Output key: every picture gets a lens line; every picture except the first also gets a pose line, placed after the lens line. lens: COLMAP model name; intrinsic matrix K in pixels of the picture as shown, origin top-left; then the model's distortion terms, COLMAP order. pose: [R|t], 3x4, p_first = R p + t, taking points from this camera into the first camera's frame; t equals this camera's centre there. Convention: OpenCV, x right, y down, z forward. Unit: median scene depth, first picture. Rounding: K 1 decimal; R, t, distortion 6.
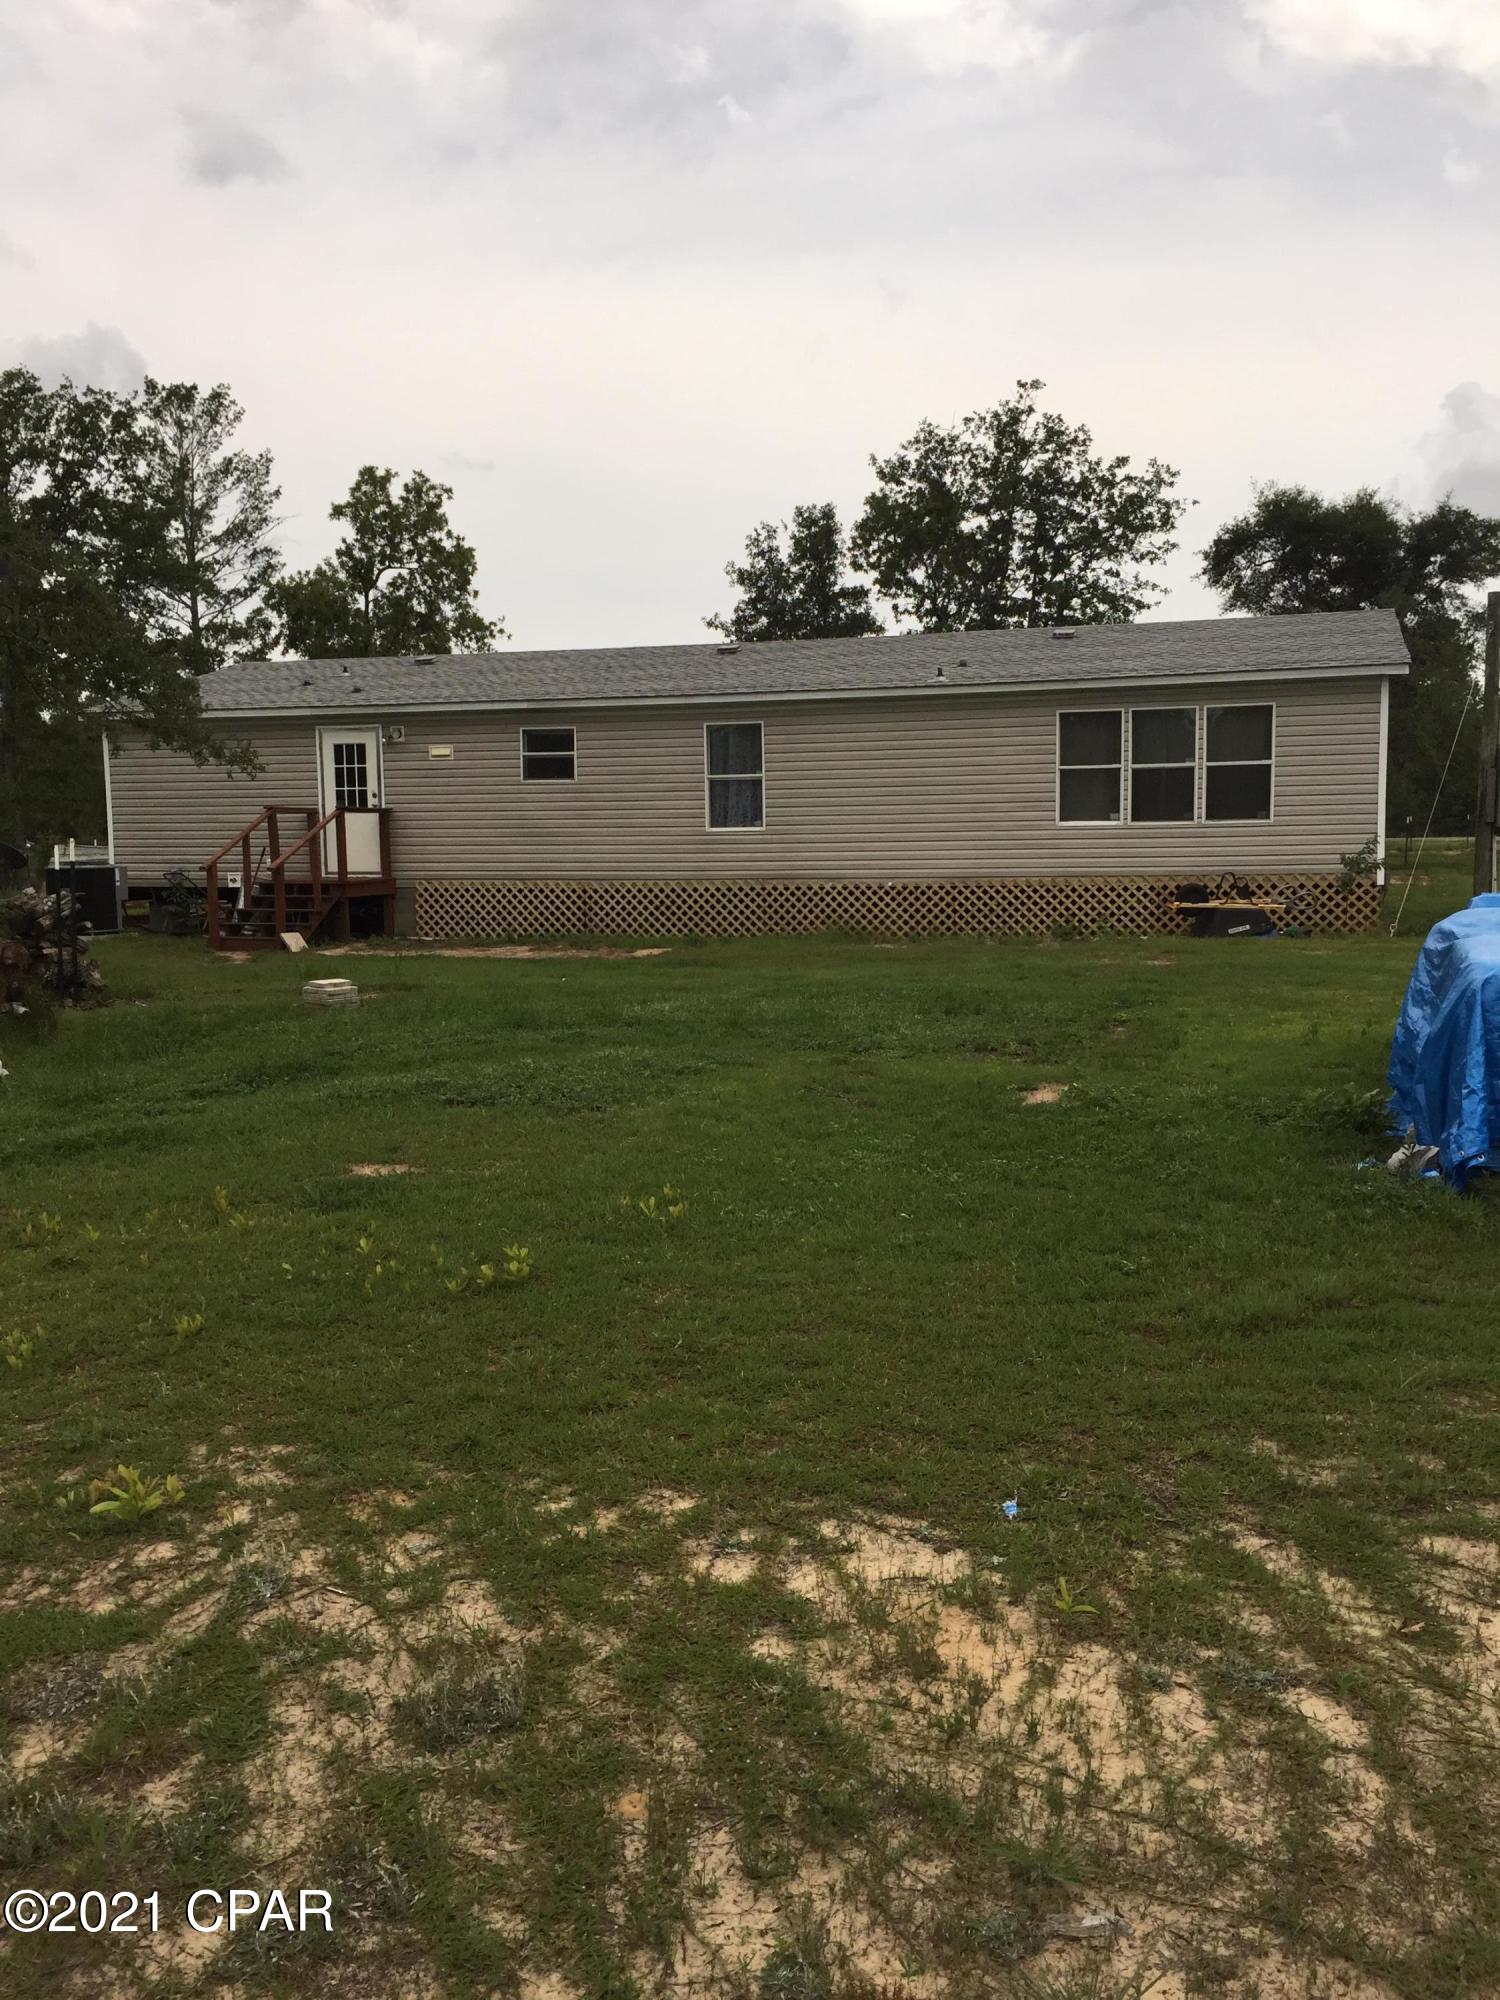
lens RADIAL K [[1744.5, 0, 741.5], [0, 1744.5, 1001.9], [0, 0, 1]] dist [0.062114, 0.005453]
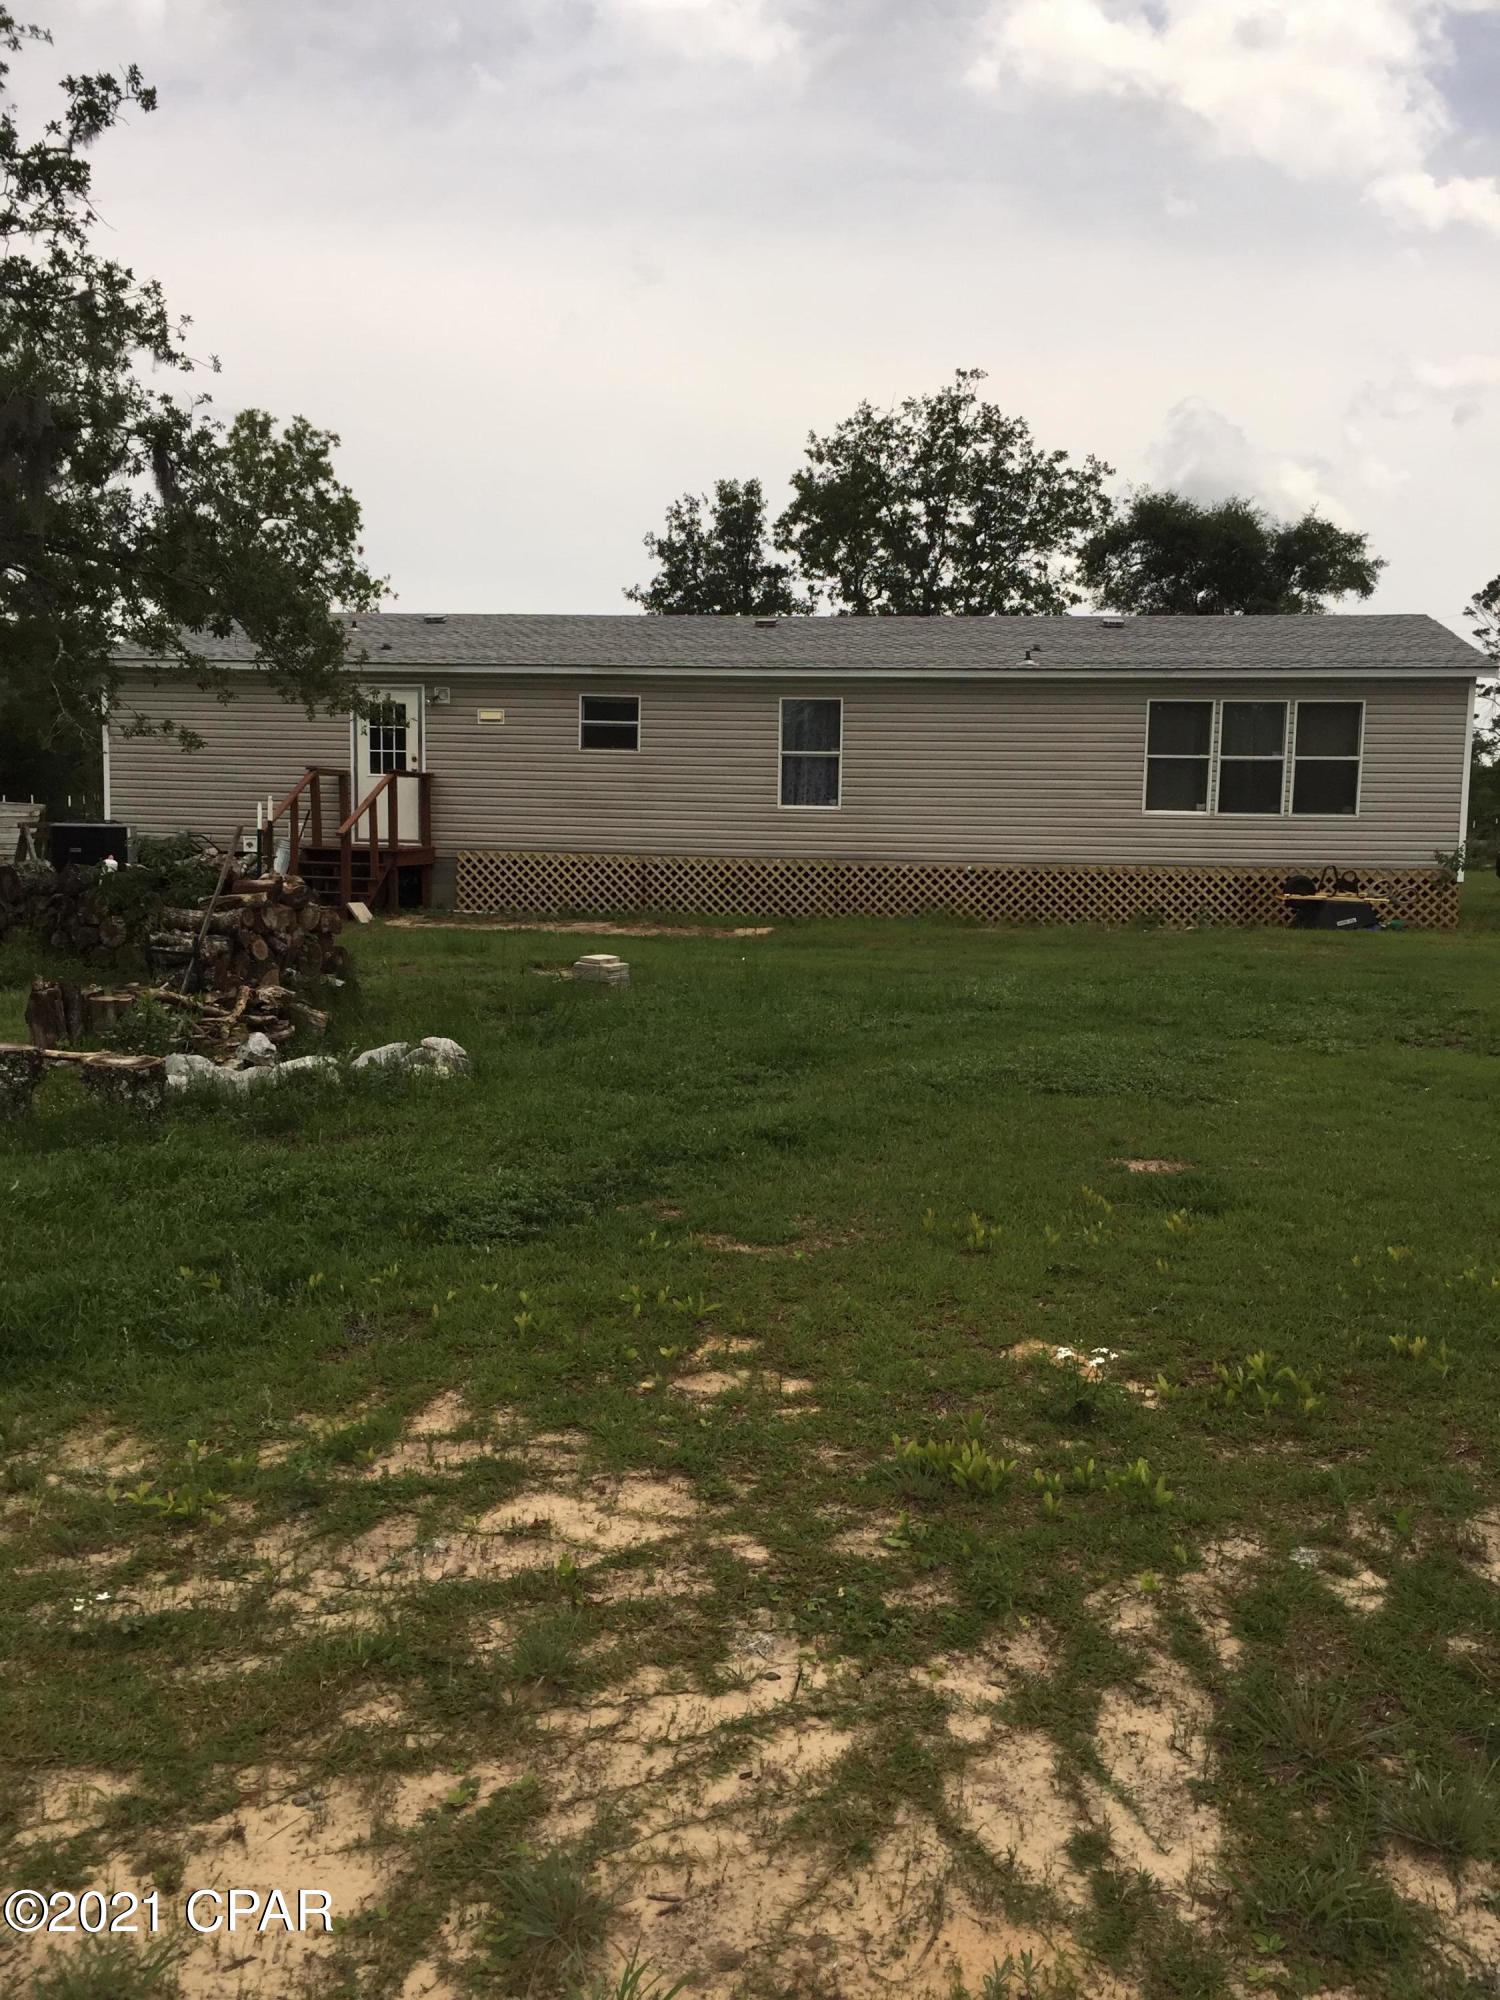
lens RADIAL K [[1744.5, 0, 747.6], [0, 1744.5, 995.8], [0, 0, 1]] dist [0.062114, 0.005453]
pose [[0.987819, 0.015711, 0.154812, -0.175961], [-0.016970, 0.999833, 0.006814, 0.000412], [-0.154679, -0.009359, 0.987921, 0.036127]]
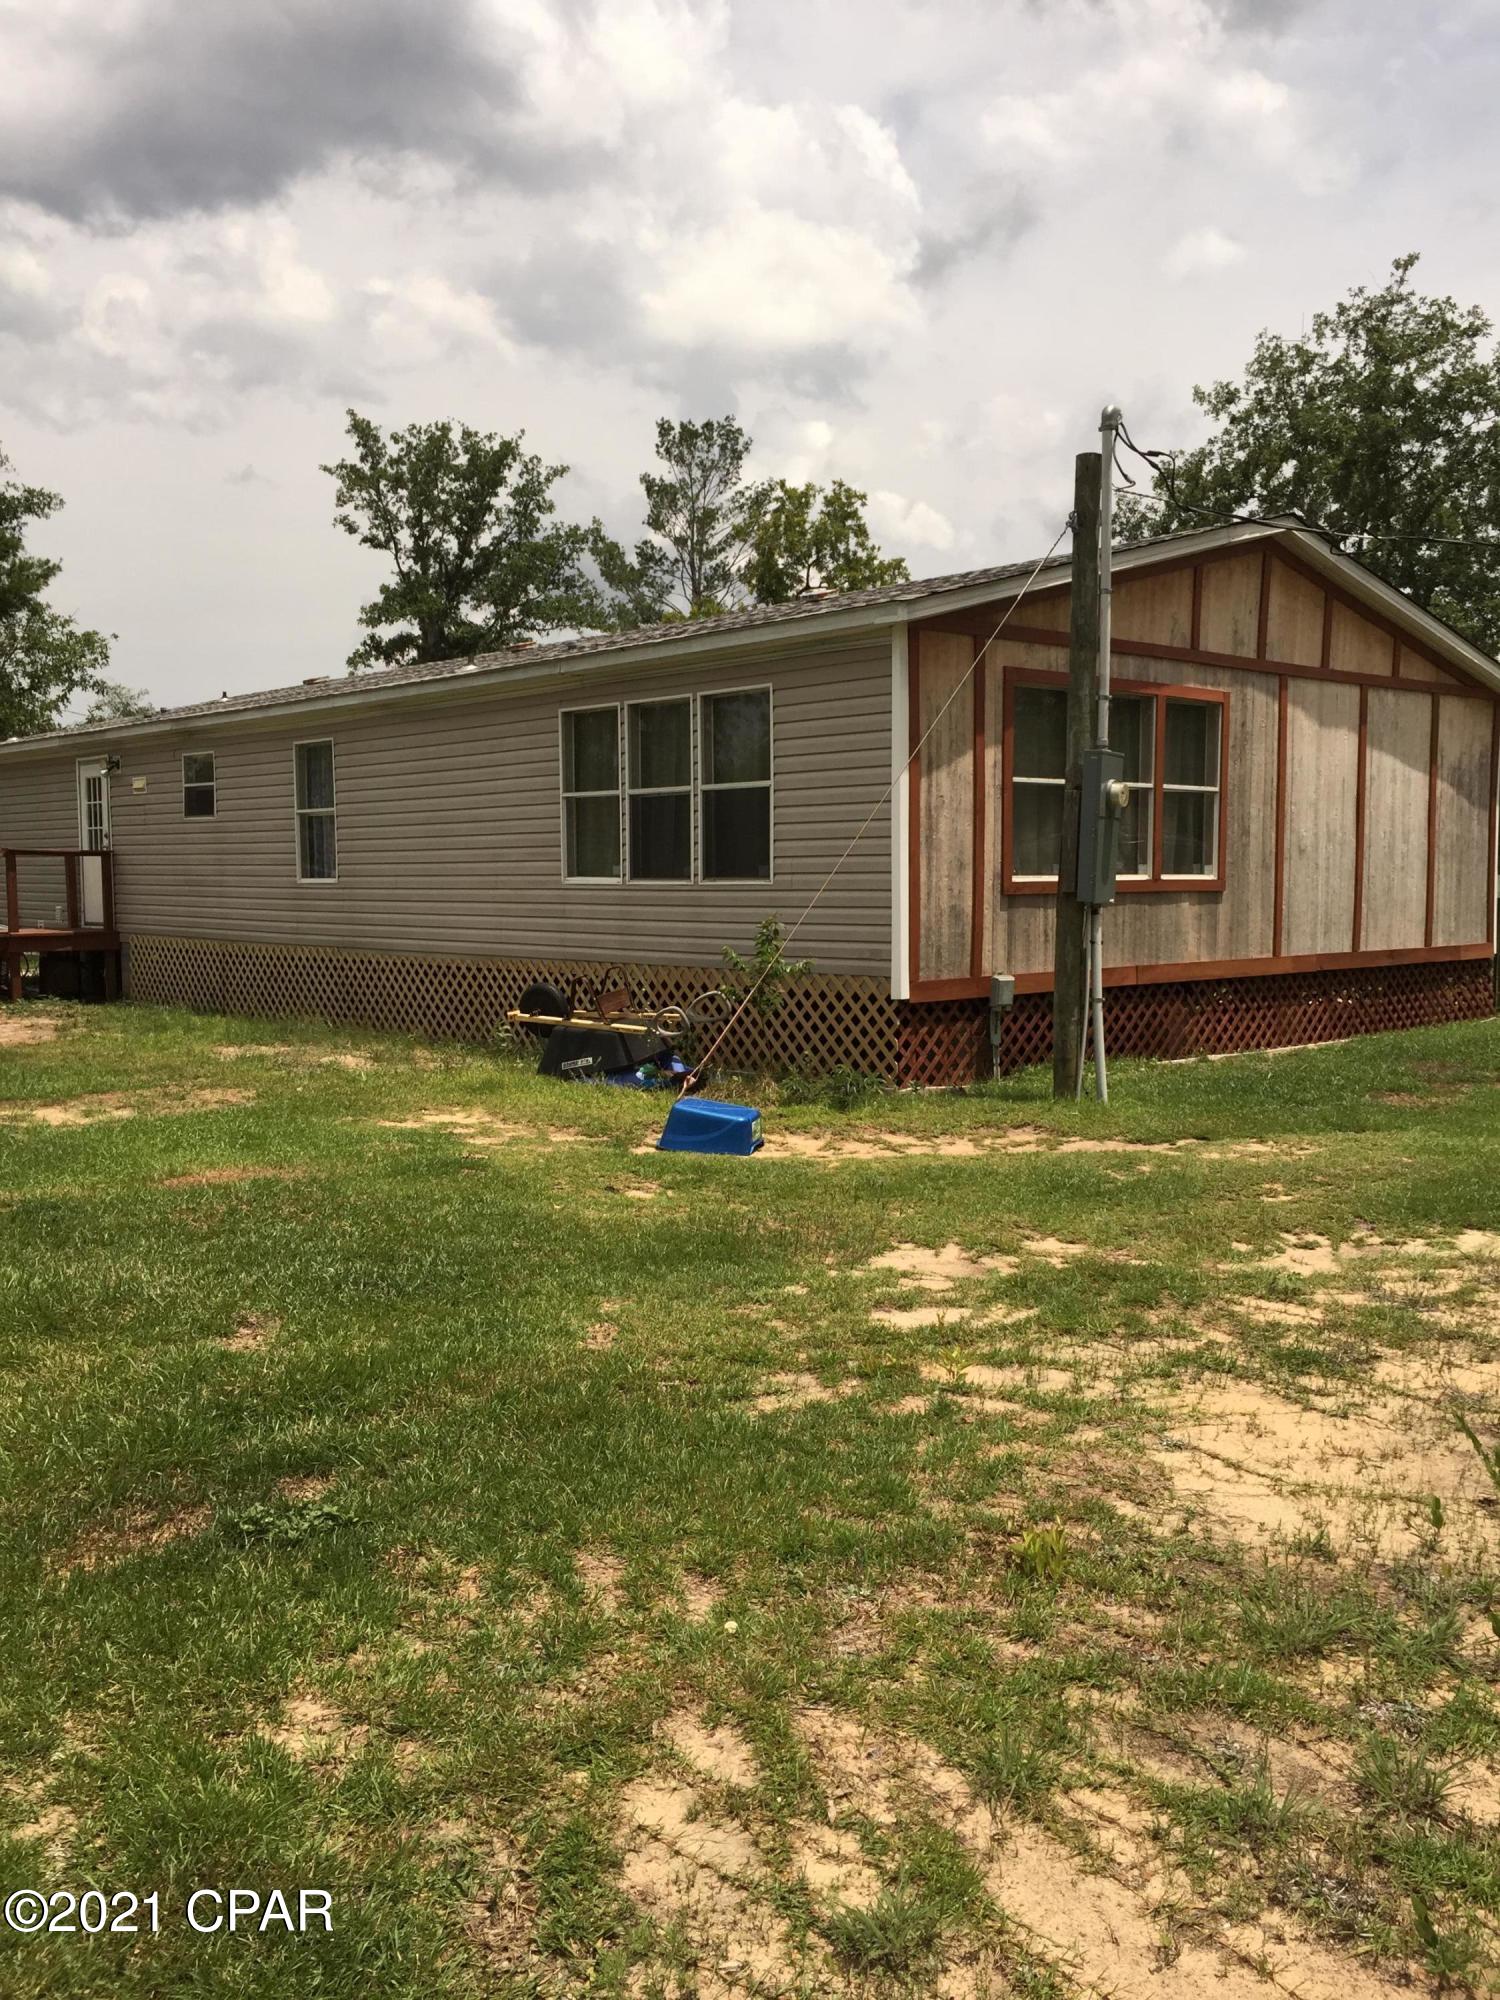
lens RADIAL K [[1744.5, 0, 752.3], [0, 1744.5, 995.4], [0, 0, 1]] dist [0.062114, 0.005453]
pose [[0.856910, 0.048075, -0.513220, 0.516867], [-0.061651, 0.998053, -0.009446, -0.050479], [0.511766, 0.039735, 0.858205, 0.419570]]
